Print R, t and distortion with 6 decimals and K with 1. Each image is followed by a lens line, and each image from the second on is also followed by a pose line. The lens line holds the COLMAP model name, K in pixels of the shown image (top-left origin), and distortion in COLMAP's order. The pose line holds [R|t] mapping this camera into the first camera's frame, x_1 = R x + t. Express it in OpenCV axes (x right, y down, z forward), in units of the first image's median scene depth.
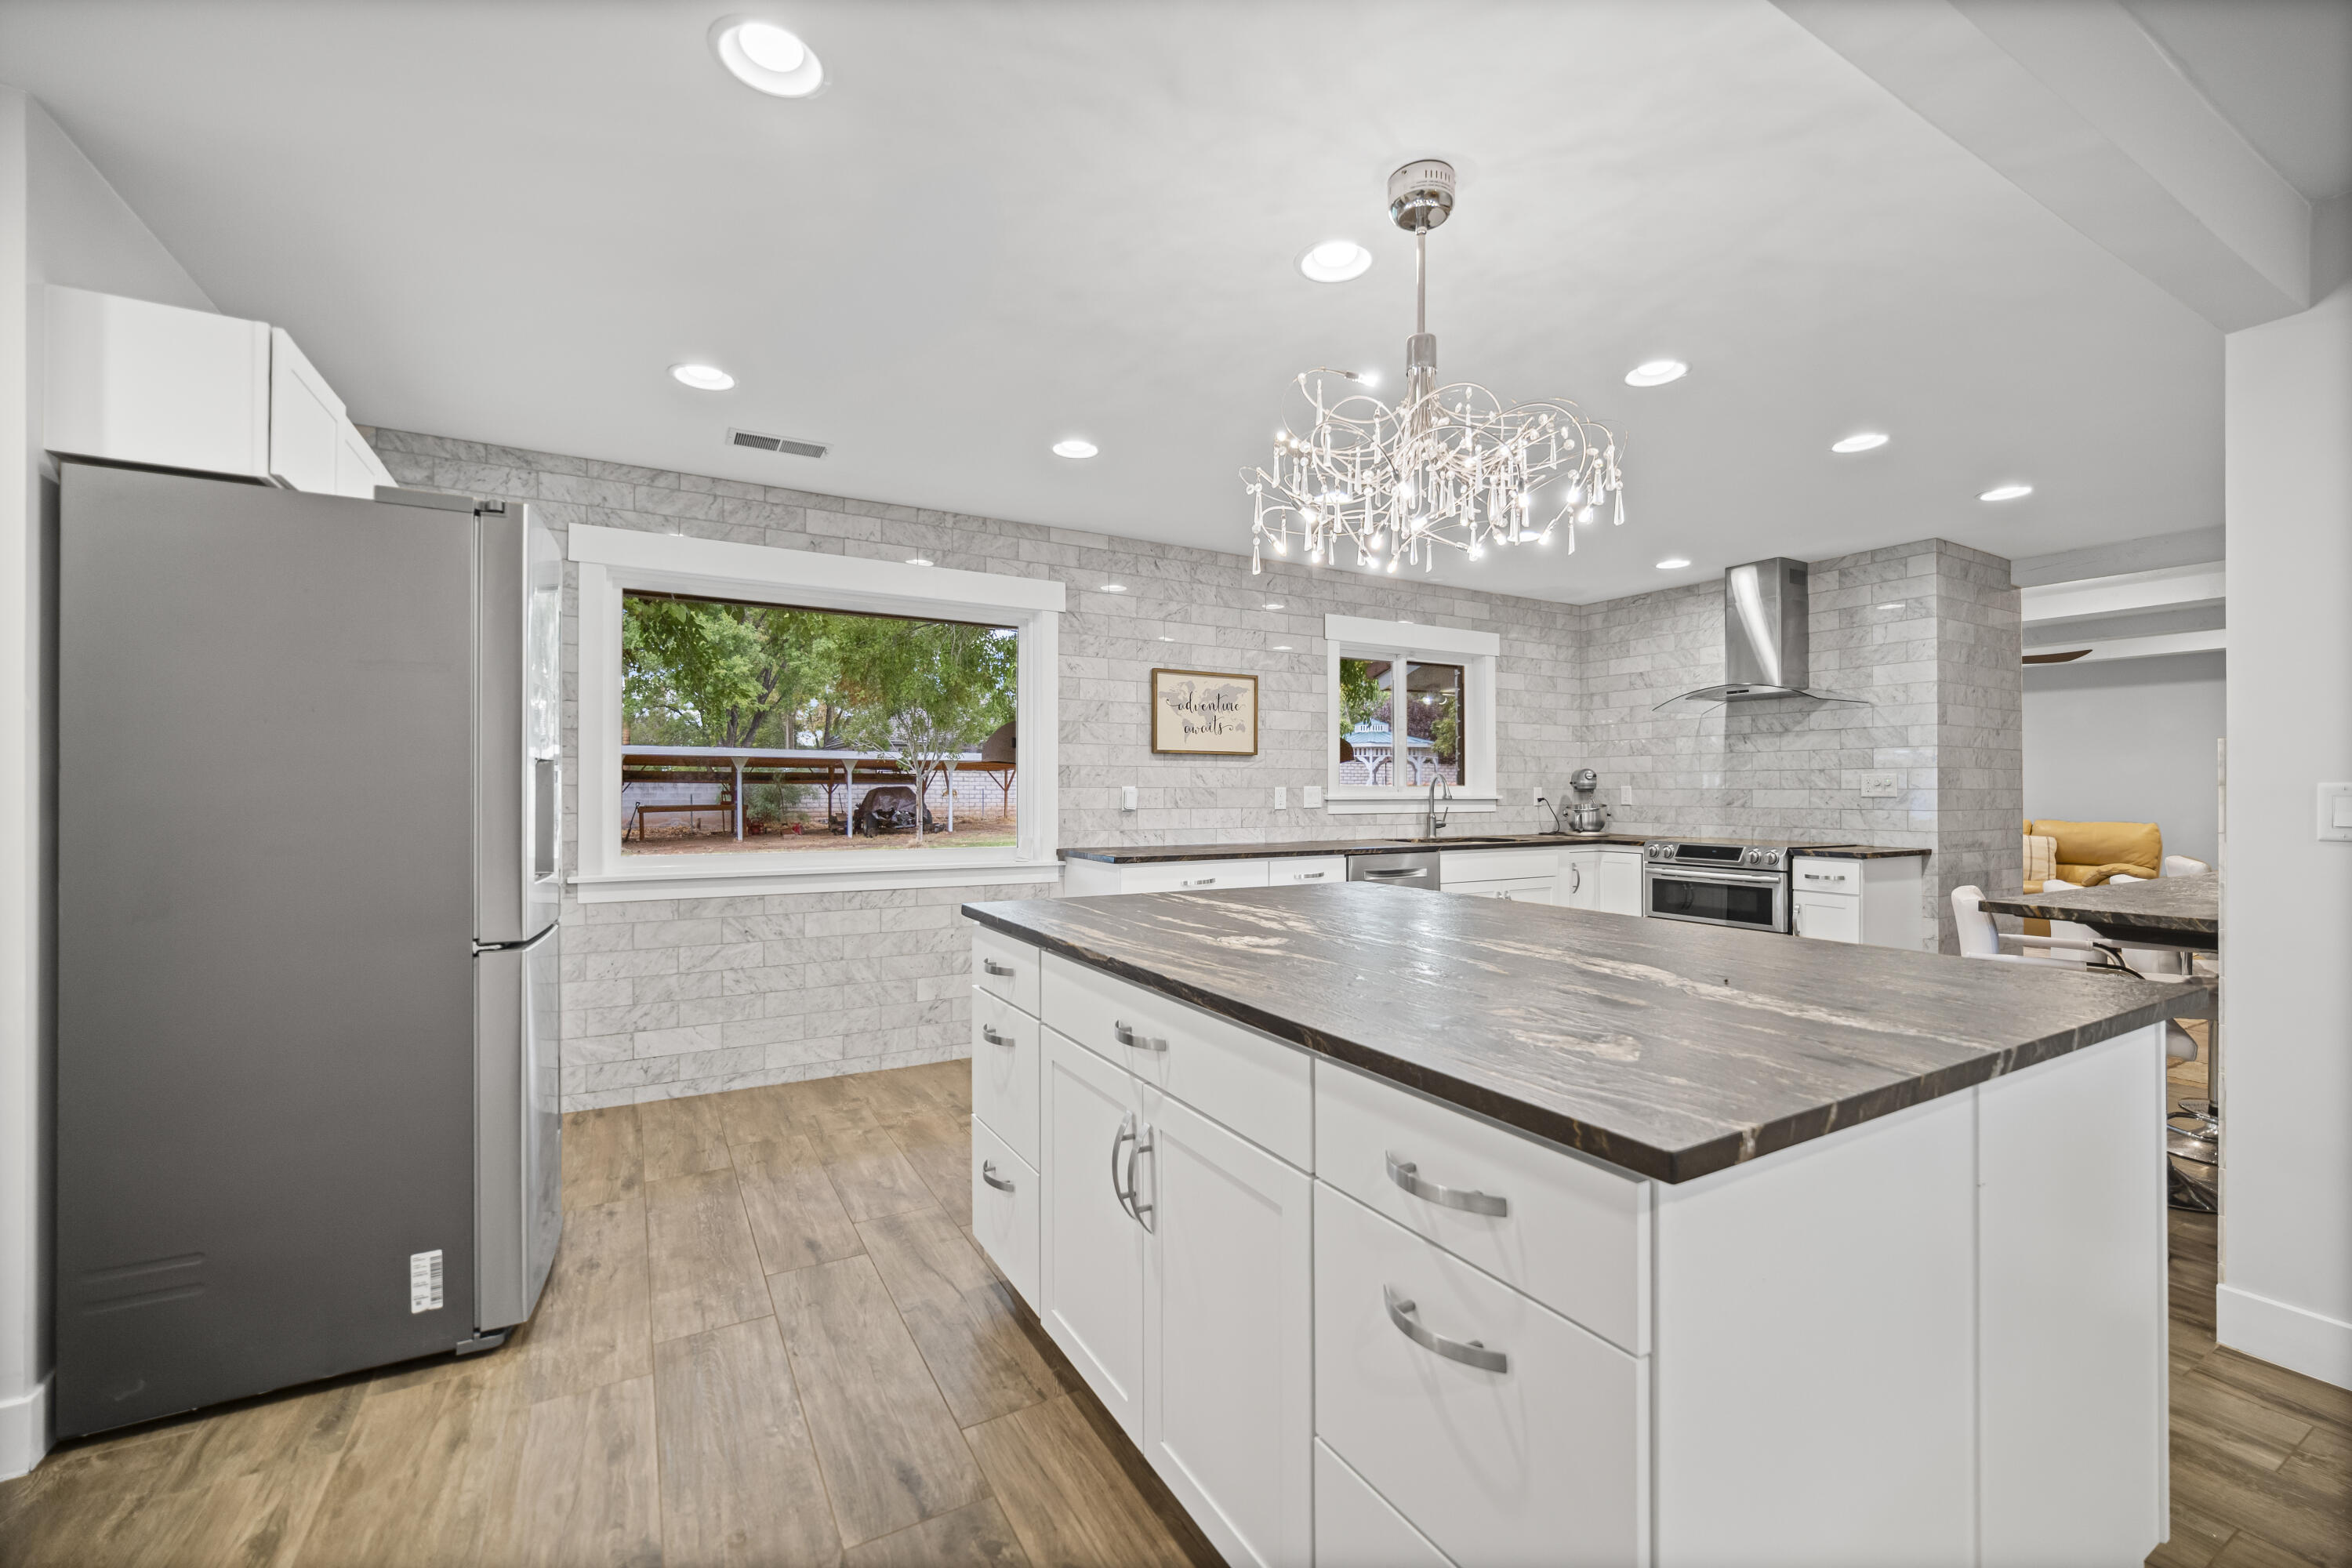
lens RADIAL K [[962.8, 0, 1181.3], [0, 962.8, 779.4], [0, 0, 1]] dist [-0.000861, -0.000057]
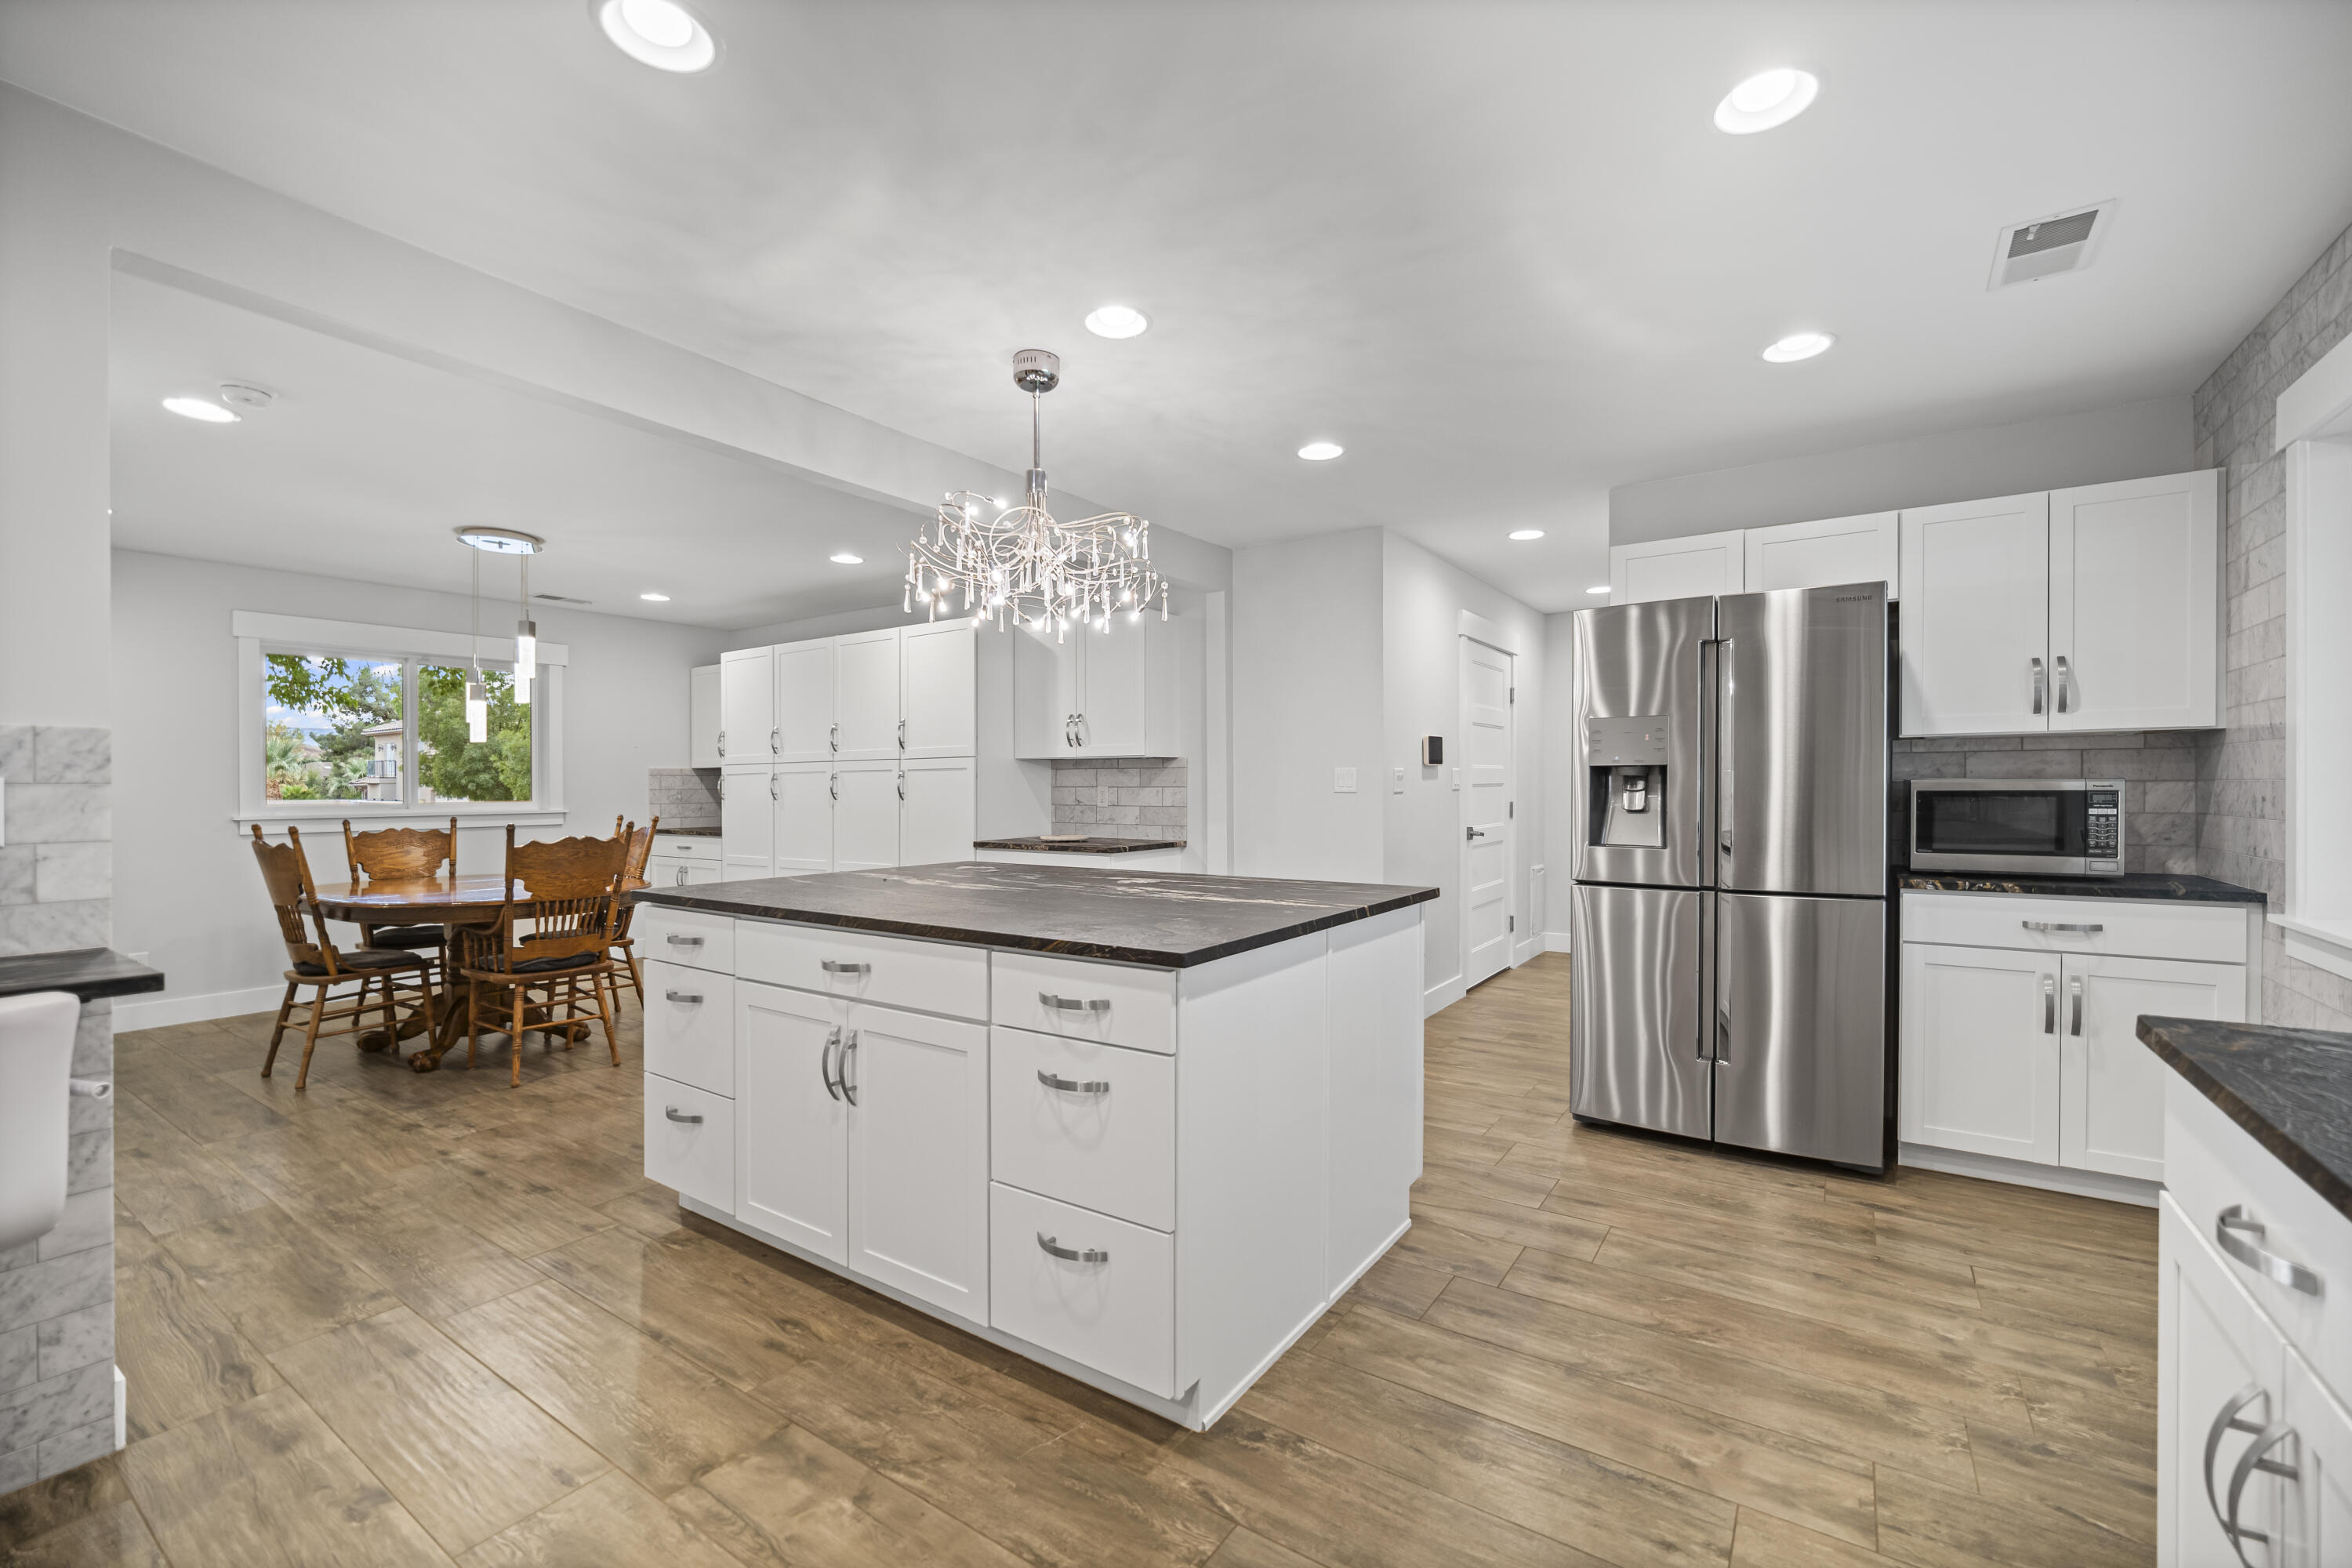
lens RADIAL K [[979.7, 0, 1189.4], [0, 979.7, 802.9], [0, 0, 1]] dist [-0.002069, -0.000294]
pose [[-0.897145, 0.009636, -0.441631, 0.271023], [0.008001, 0.999953, 0.005564, 0.009470], [0.441664, 0.001458, -0.897179, 0.948247]]
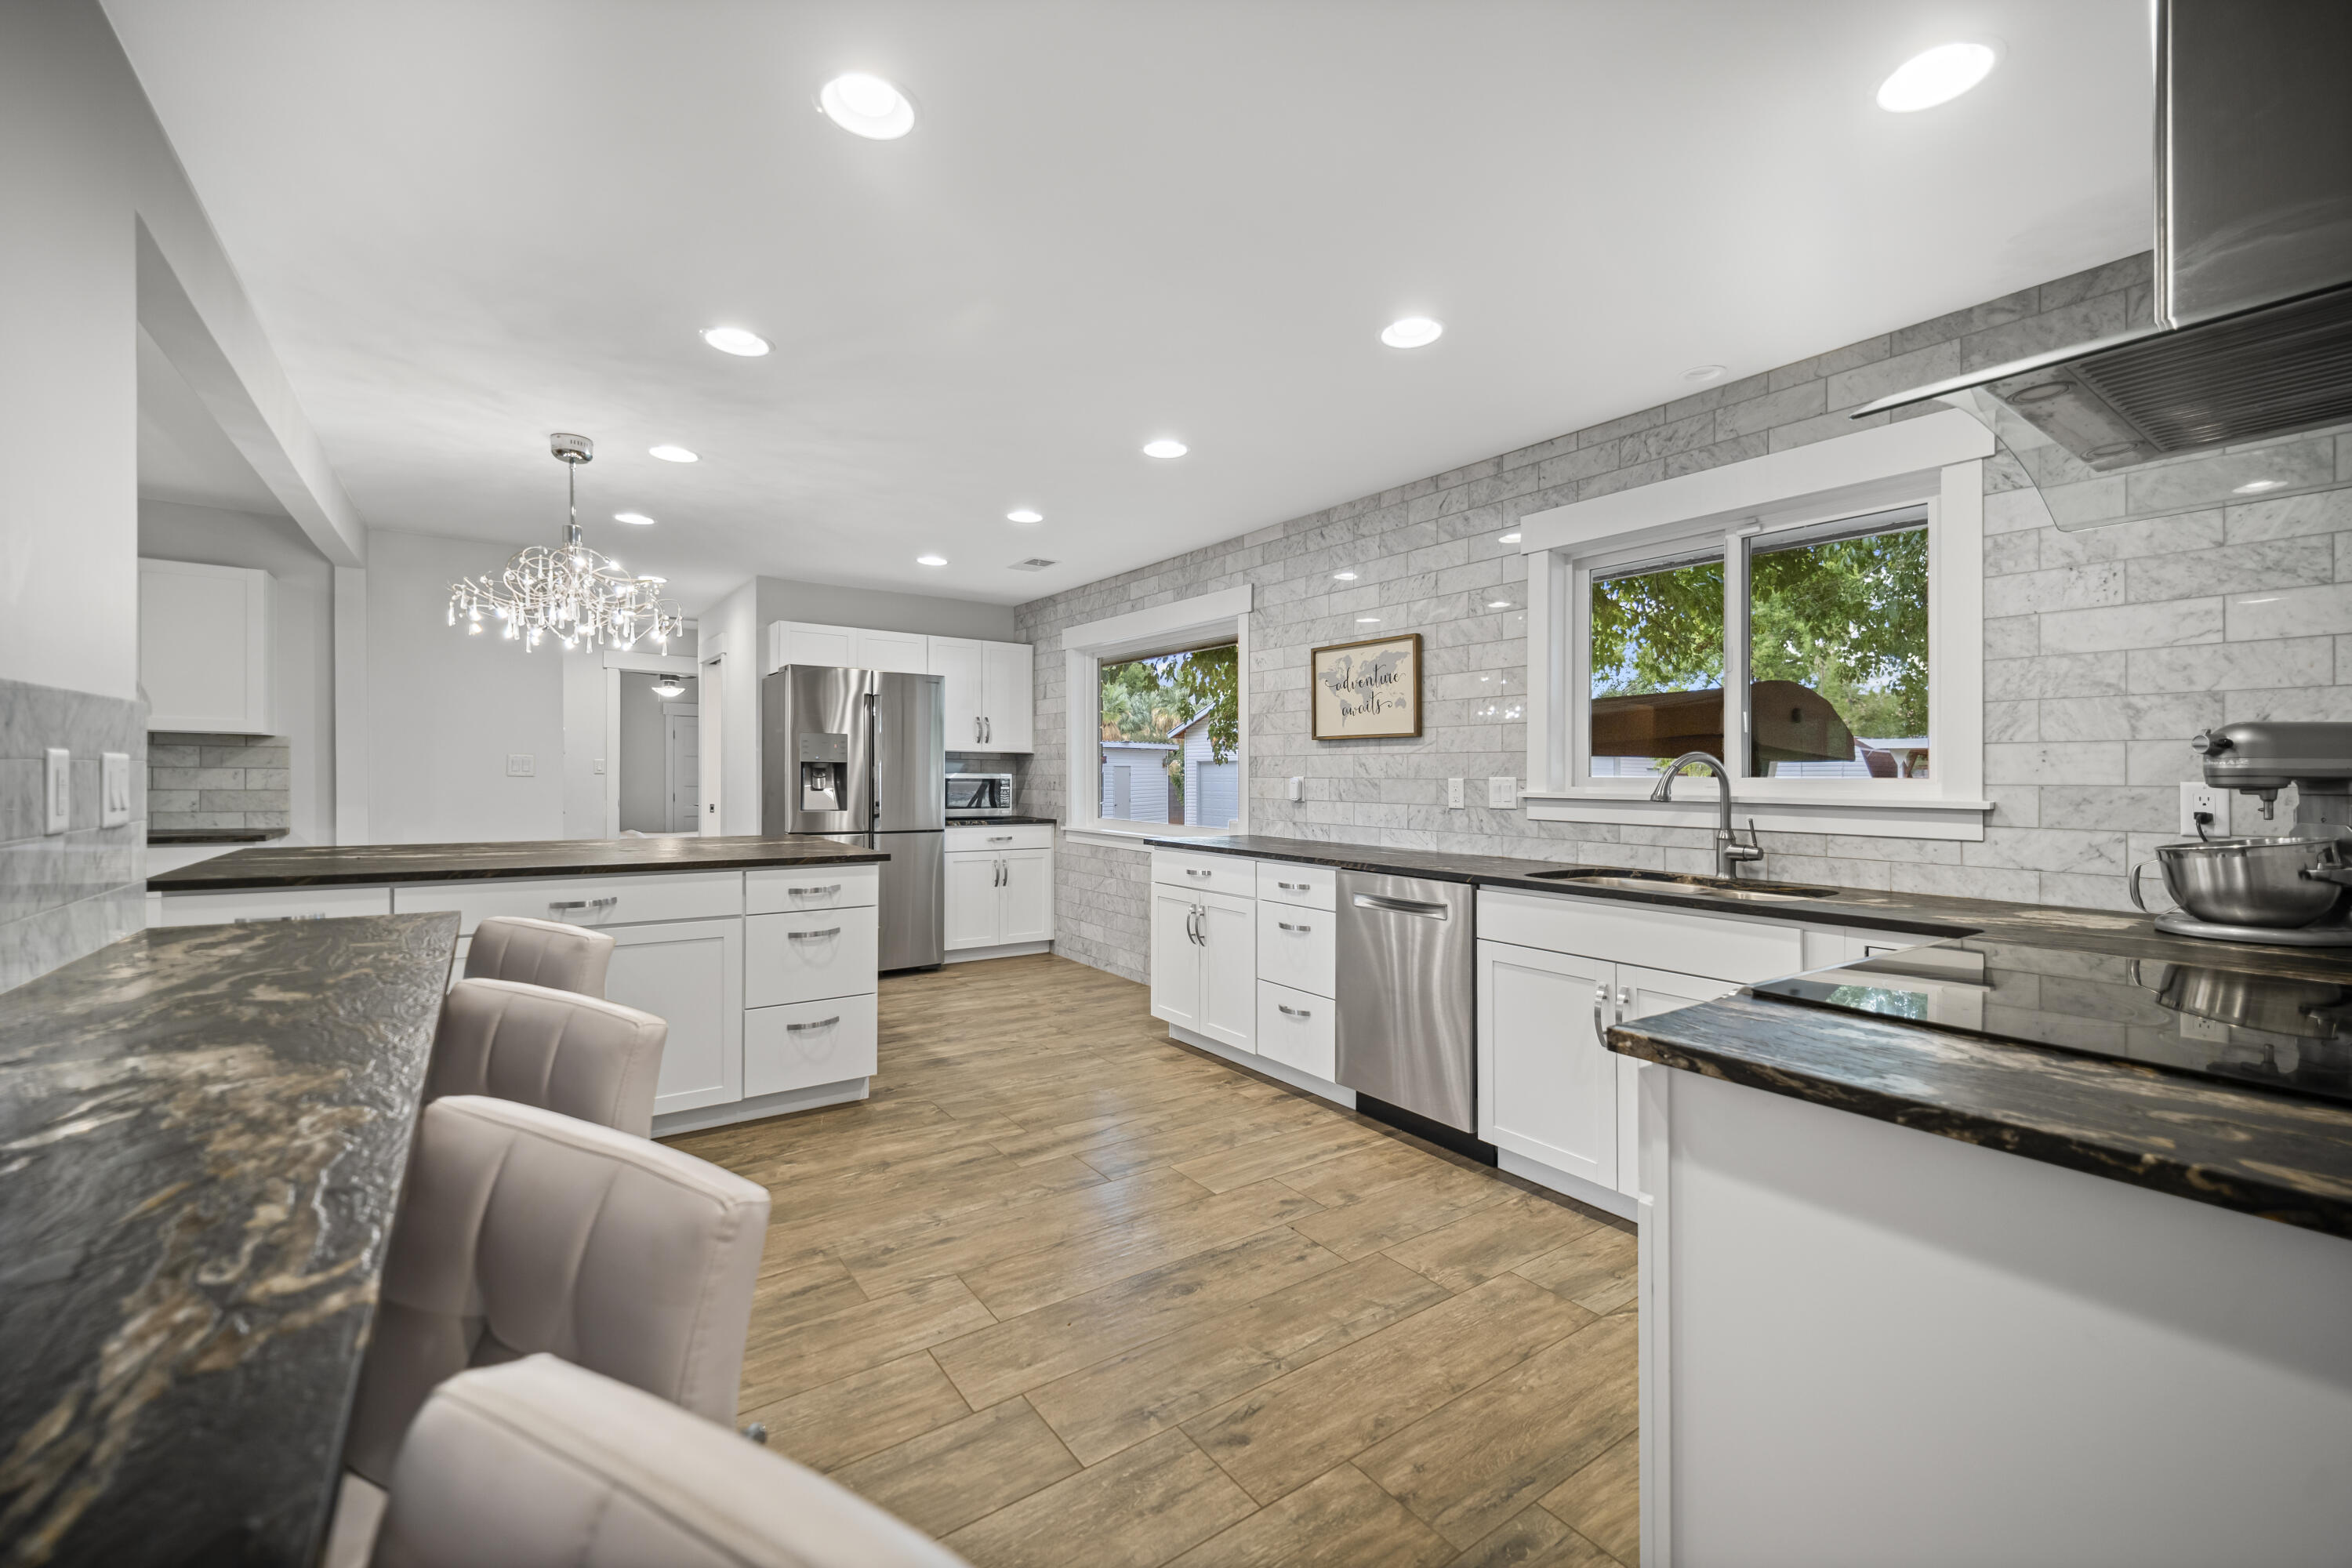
lens RADIAL K [[962.8, 0, 1181.3], [0, 962.8, 779.4], [0, 0, 1]] dist [-0.000861, -0.000057]
pose [[0.090228, 0.002028, -0.995919, 0.874013], [0.001562, 0.999996, 0.002178, 0.007808], [0.995920, -0.001752, 0.090225, 0.781969]]
